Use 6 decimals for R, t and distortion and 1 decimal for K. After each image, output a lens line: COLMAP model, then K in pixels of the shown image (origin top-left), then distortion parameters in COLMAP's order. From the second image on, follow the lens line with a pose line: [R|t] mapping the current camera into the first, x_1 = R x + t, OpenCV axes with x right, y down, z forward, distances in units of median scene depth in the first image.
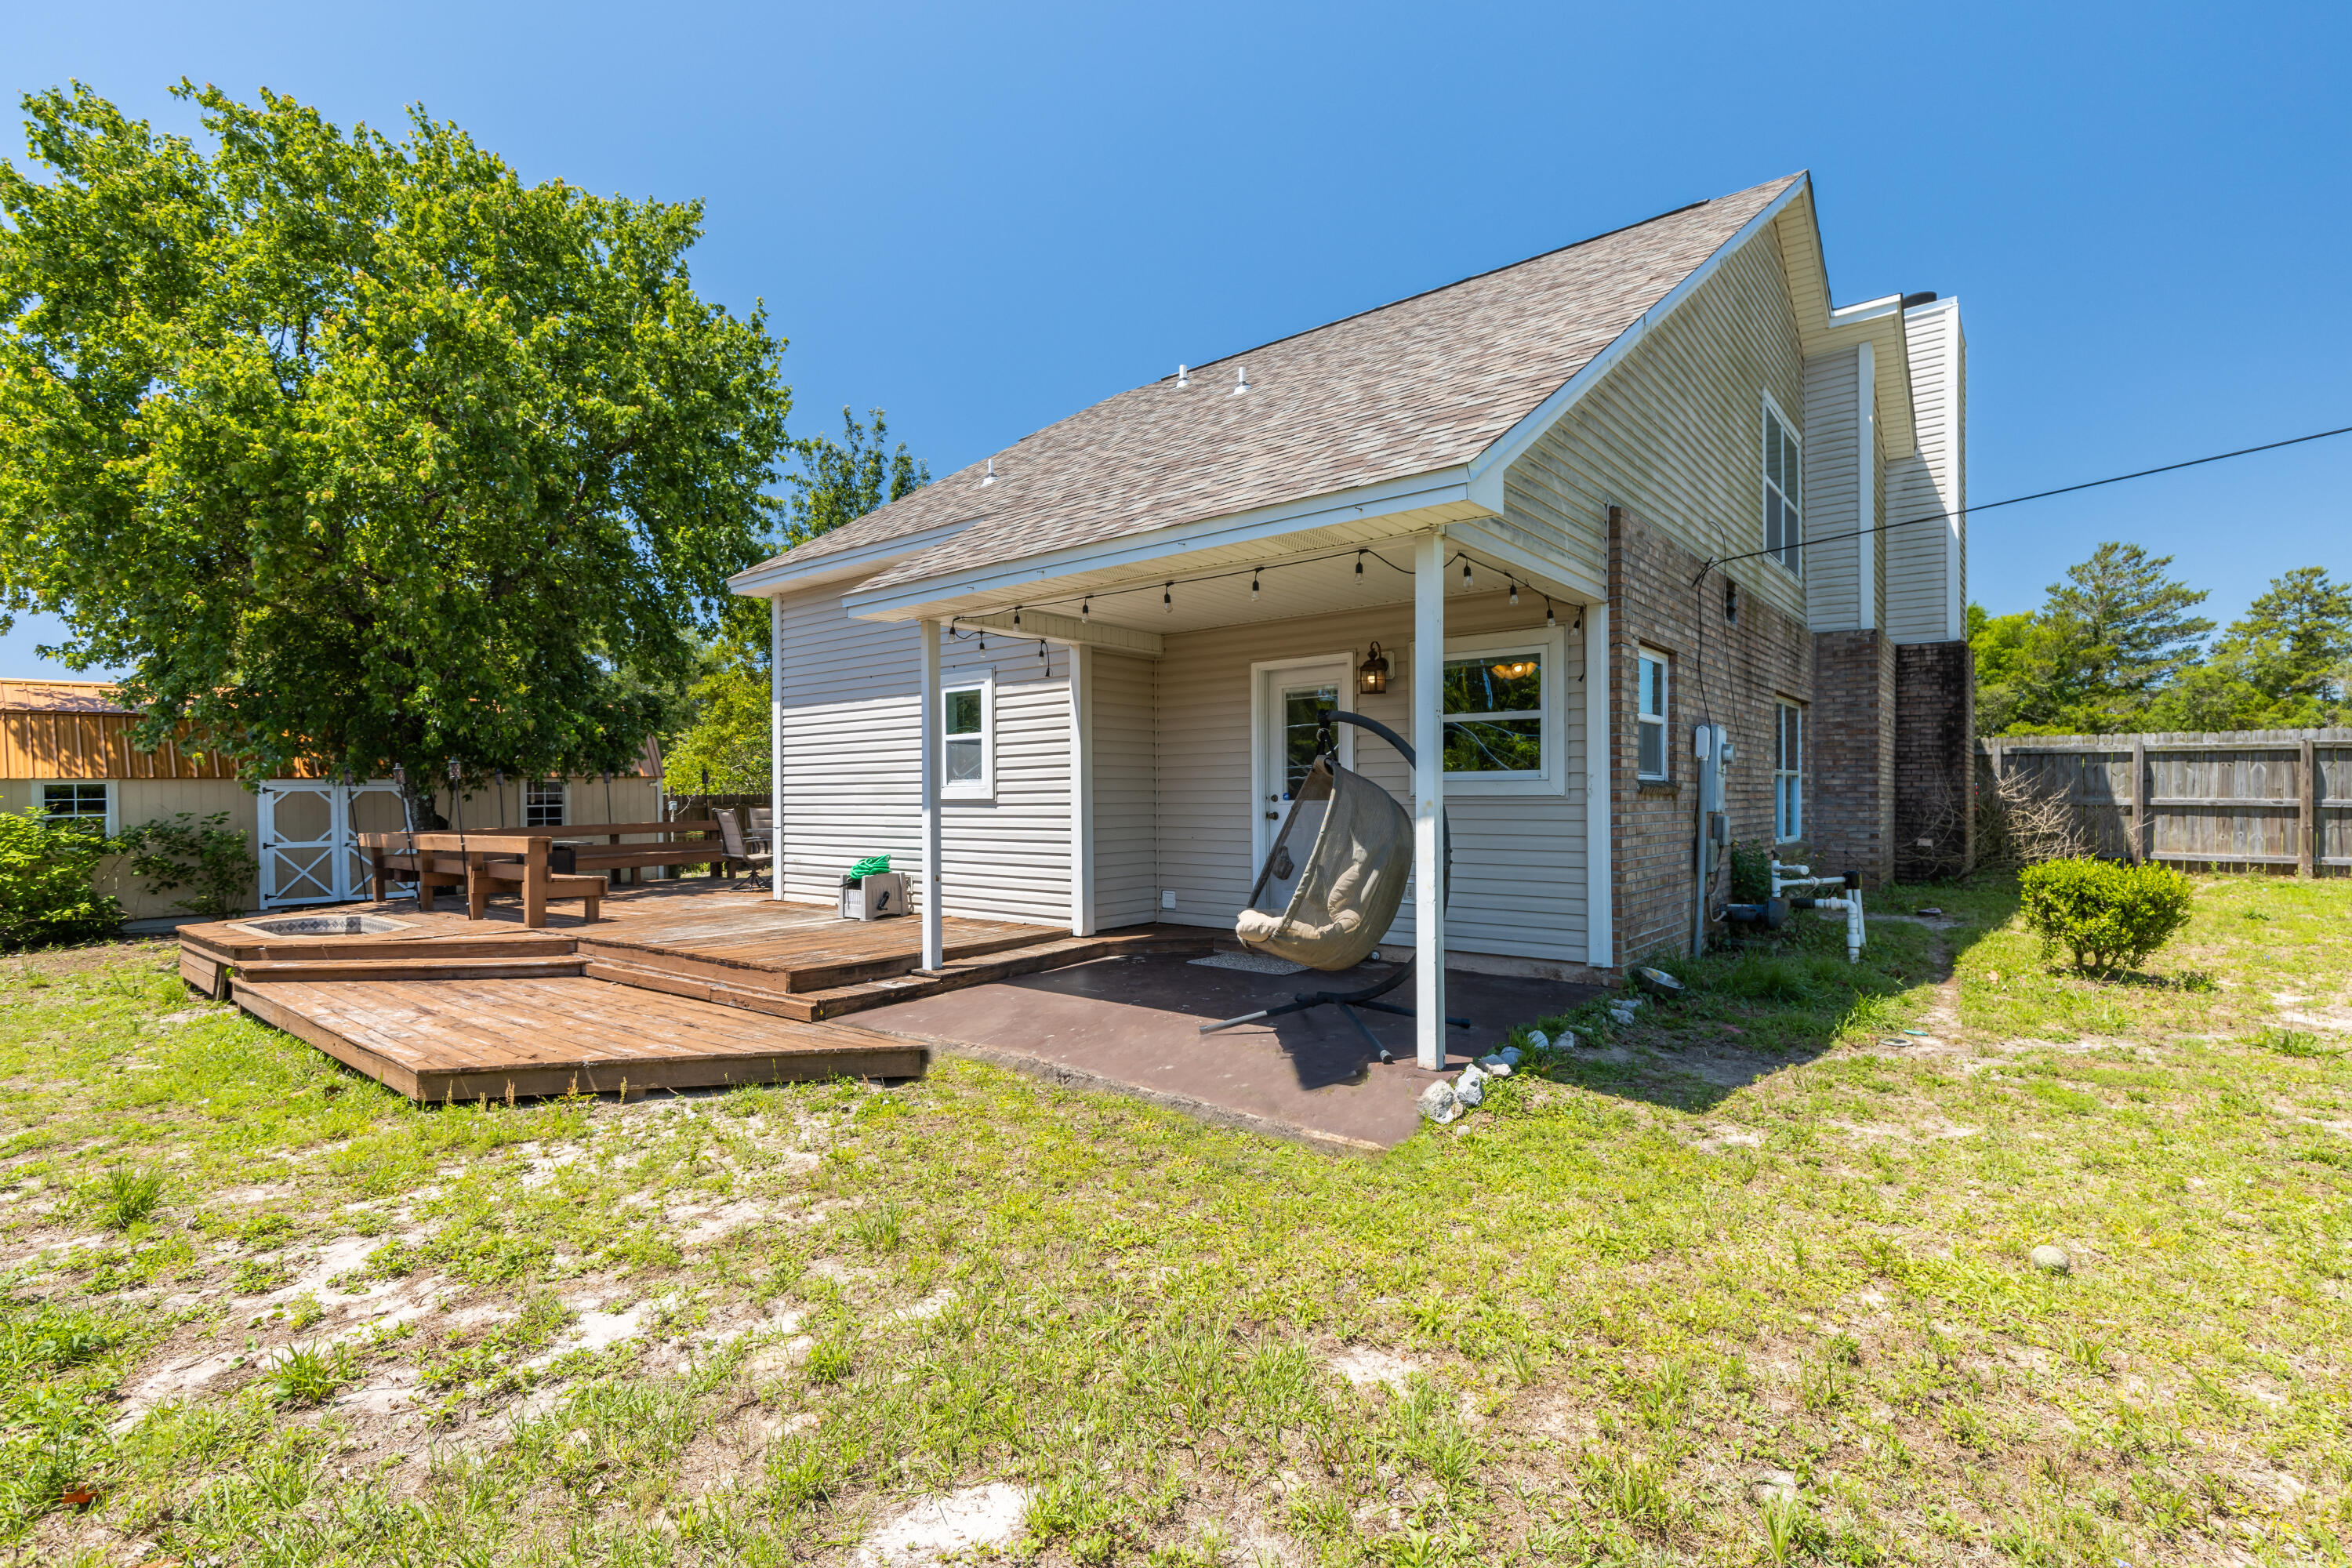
lens RADIAL K [[1067.2, 0, 1180.8], [0, 1067.2, 800.0], [0, 0, 1]] dist [0.008819, -0.002742]
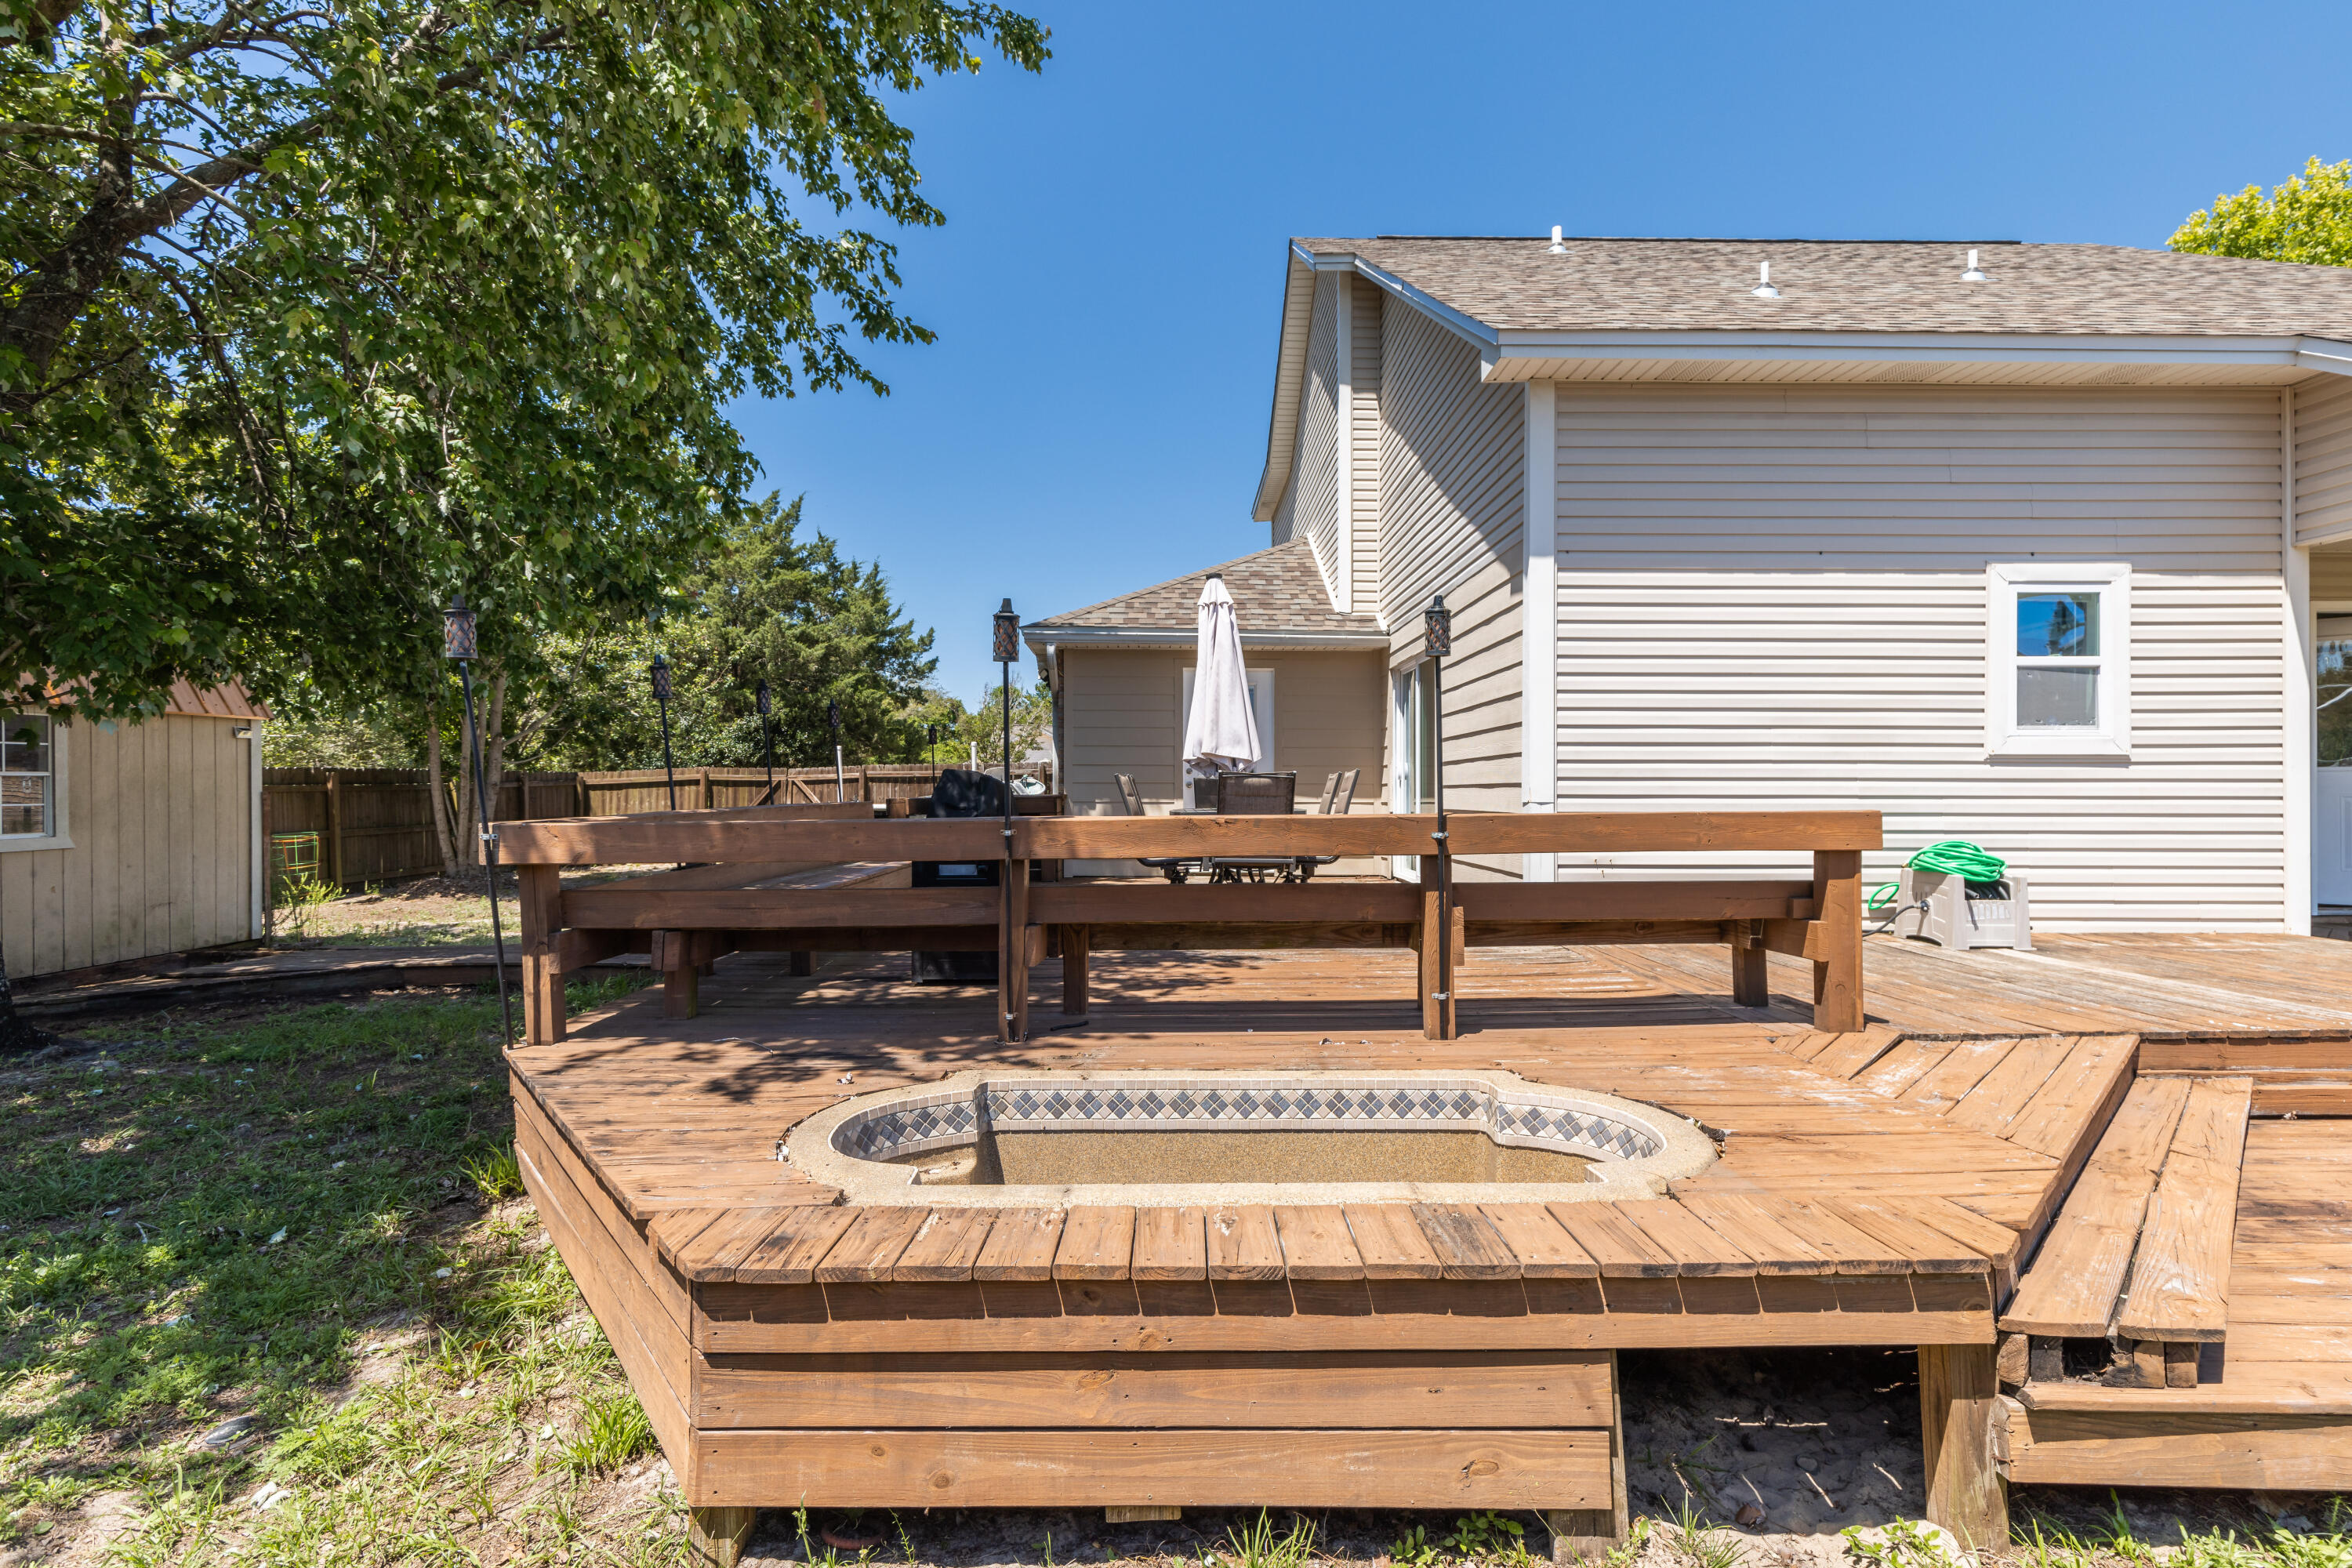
lens RADIAL K [[1067.2, 0, 1180.0], [0, 1067.2, 793.1], [0, 0, 1]] dist [0.008819, -0.002742]
pose [[0.769531, 0.009204, 0.638543, -1.031047], [-0.003101, 0.999938, -0.010676, 0.031392], [-0.638602, 0.006236, 0.769512, 0.823622]]
